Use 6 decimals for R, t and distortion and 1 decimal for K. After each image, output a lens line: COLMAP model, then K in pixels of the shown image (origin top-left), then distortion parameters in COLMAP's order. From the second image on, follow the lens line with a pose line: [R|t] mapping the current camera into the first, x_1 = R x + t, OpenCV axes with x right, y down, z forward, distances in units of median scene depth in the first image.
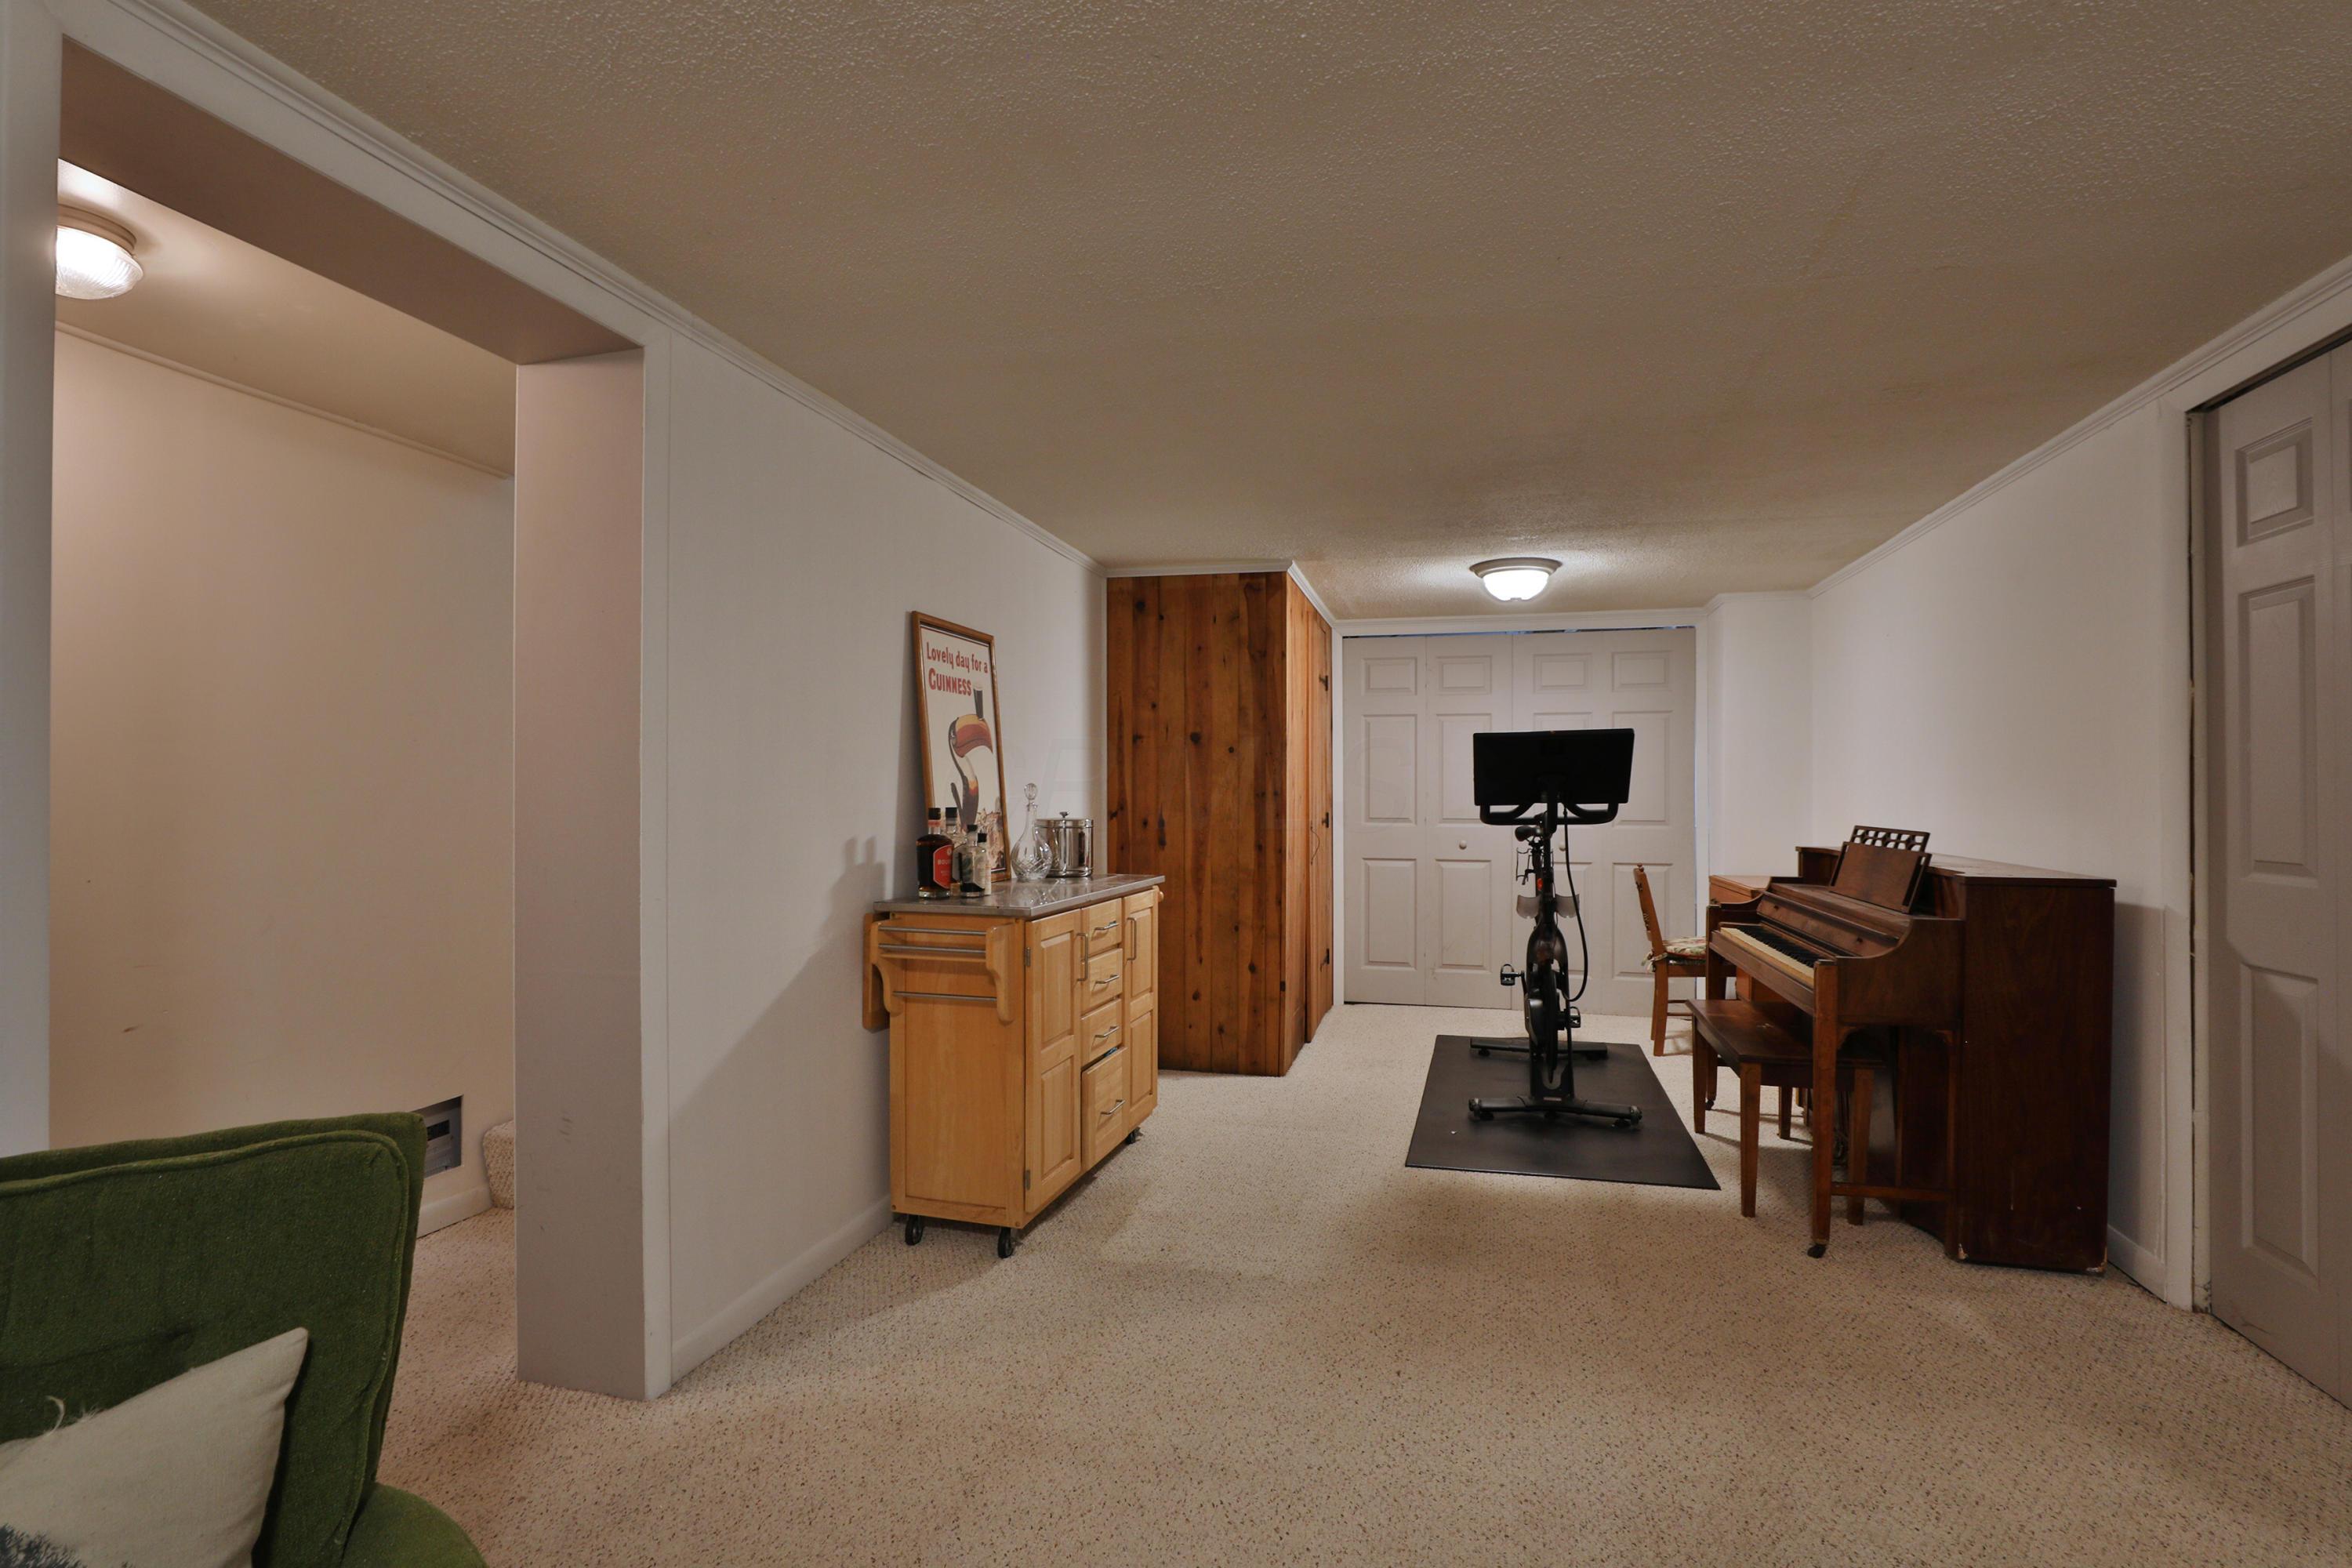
lens RADIAL K [[1125.8, 0, 1156.5], [0, 1125.8, 790.4], [0, 0, 1]] dist [-0.041817, 0.009956]
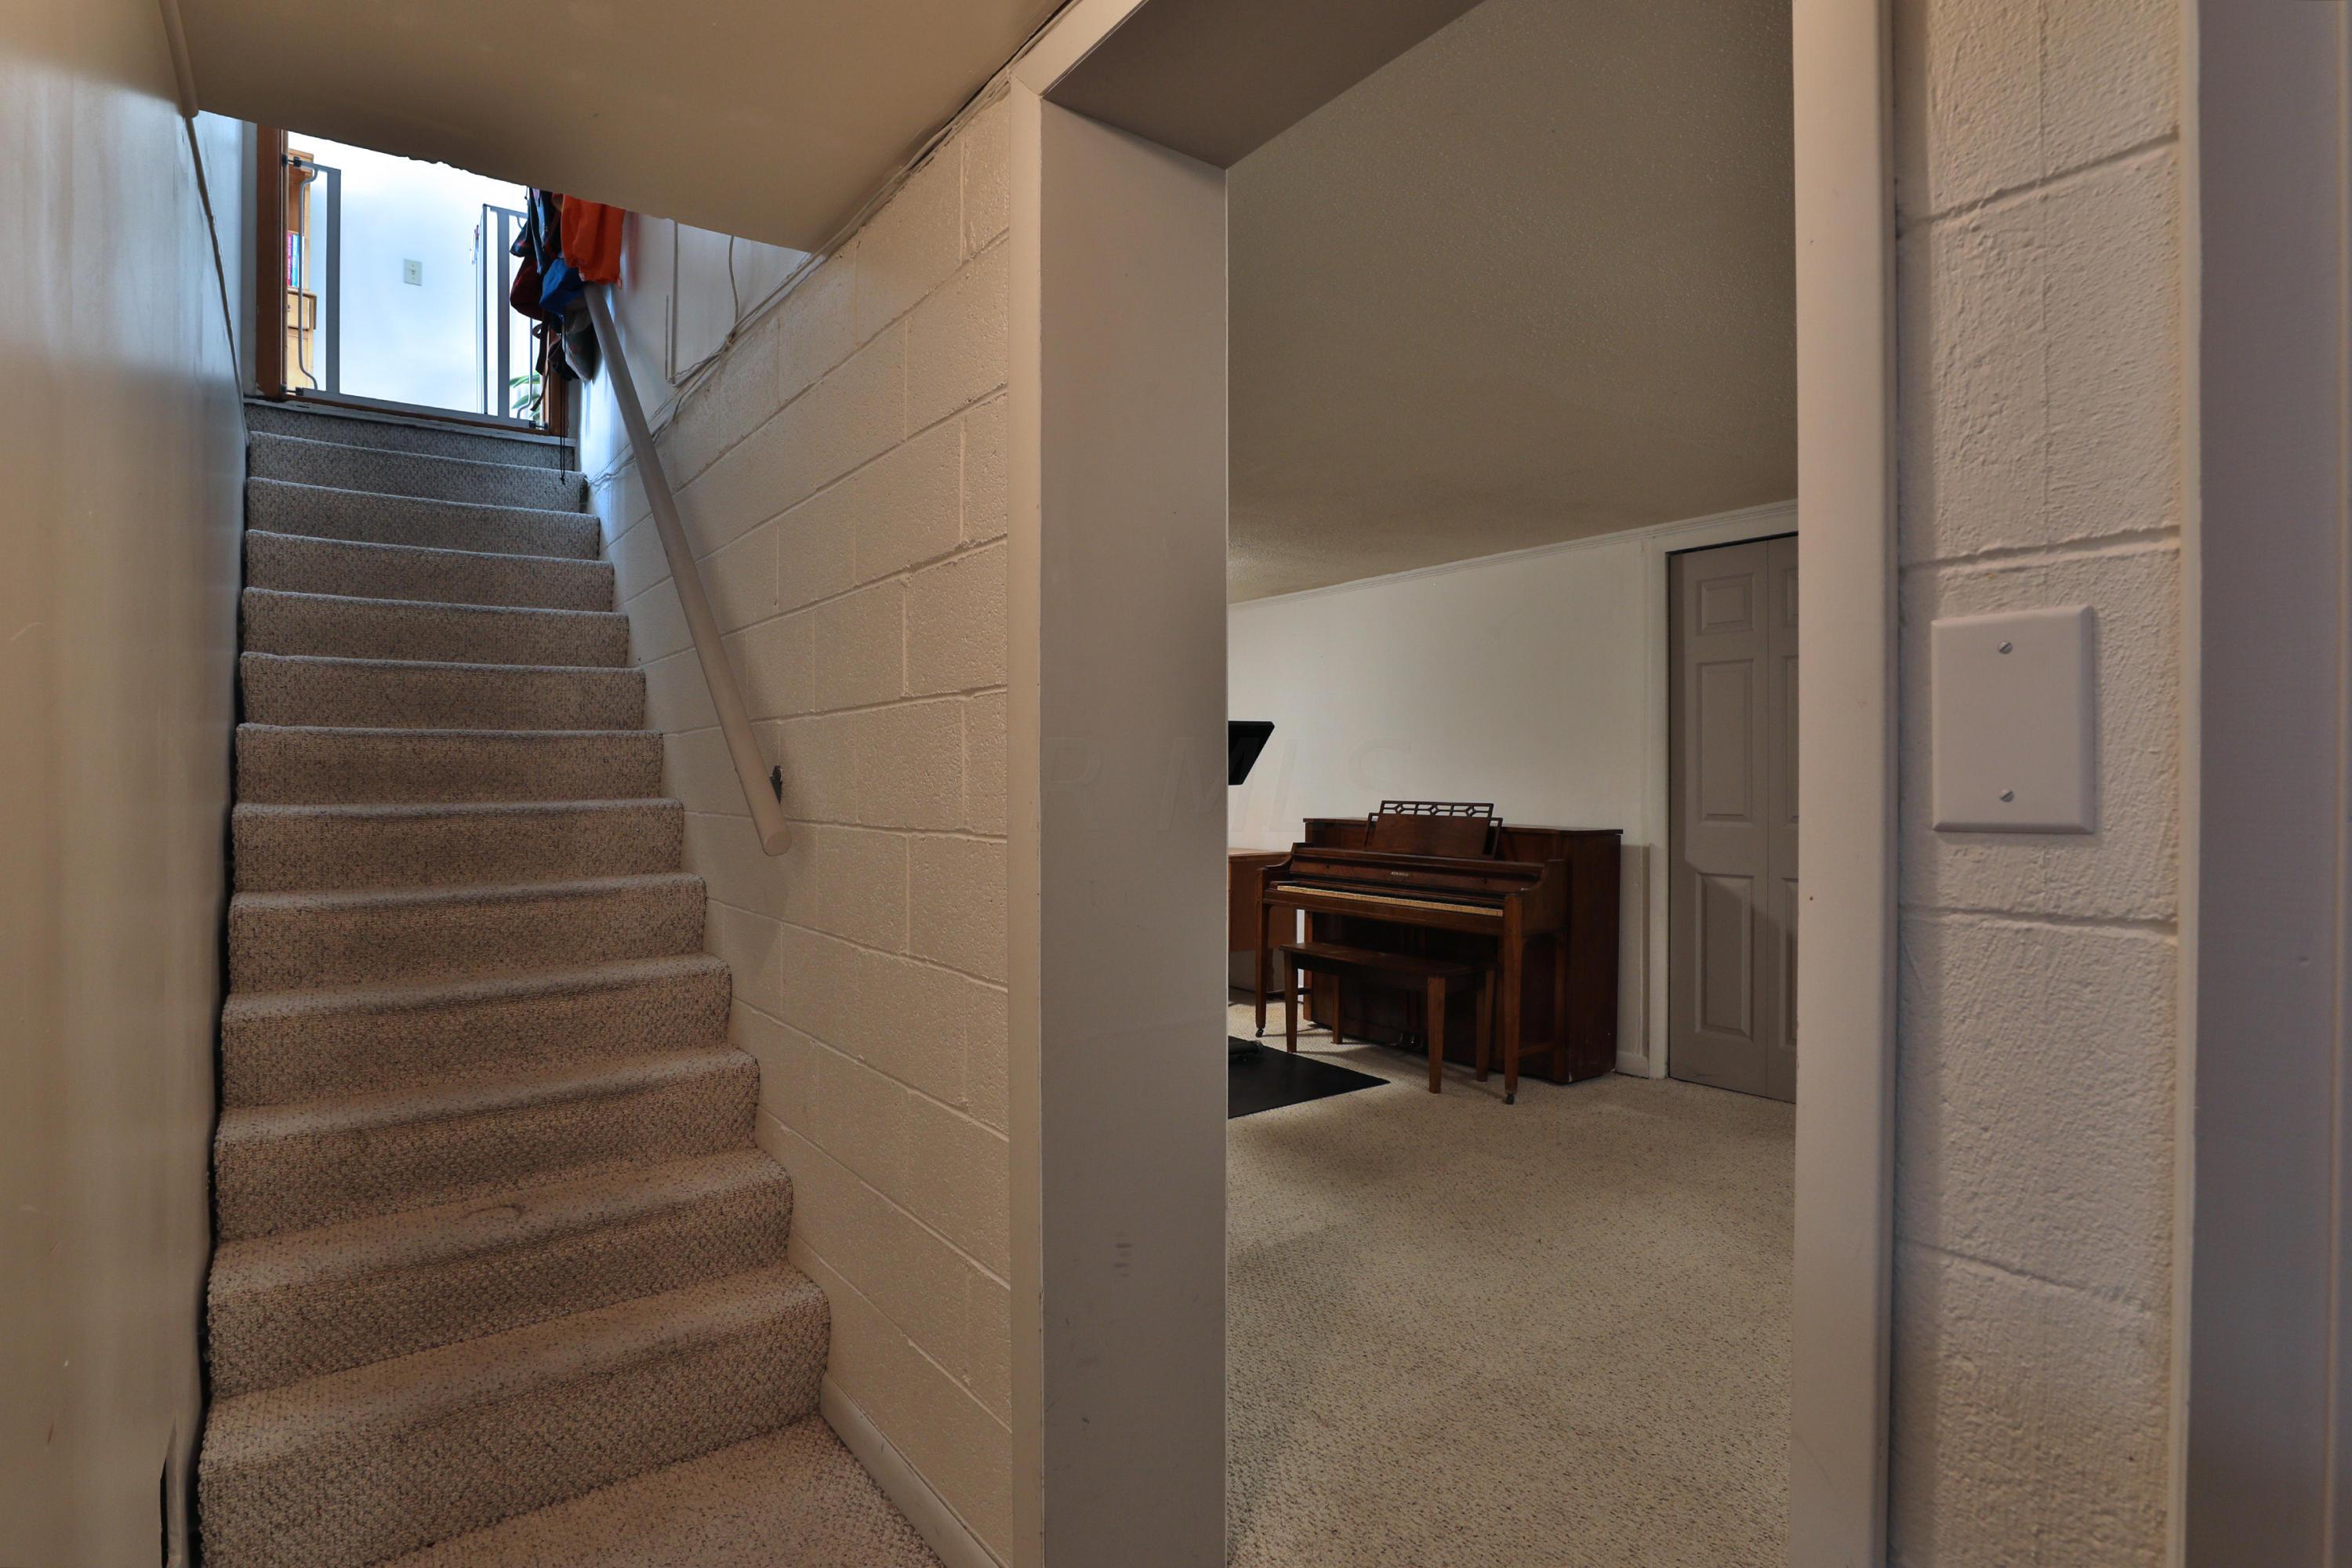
lens RADIAL K [[1194.2, 0, 1181.0], [0, 1194.2, 777.9], [0, 0, 1]] dist [-0.004556, -0.000190]
pose [[0.605647, -0.001516, 0.795732, -0.922017], [-0.002353, 0.999990, 0.003695, -0.000705], [-0.795730, -0.004110, 0.605638, 0.429488]]
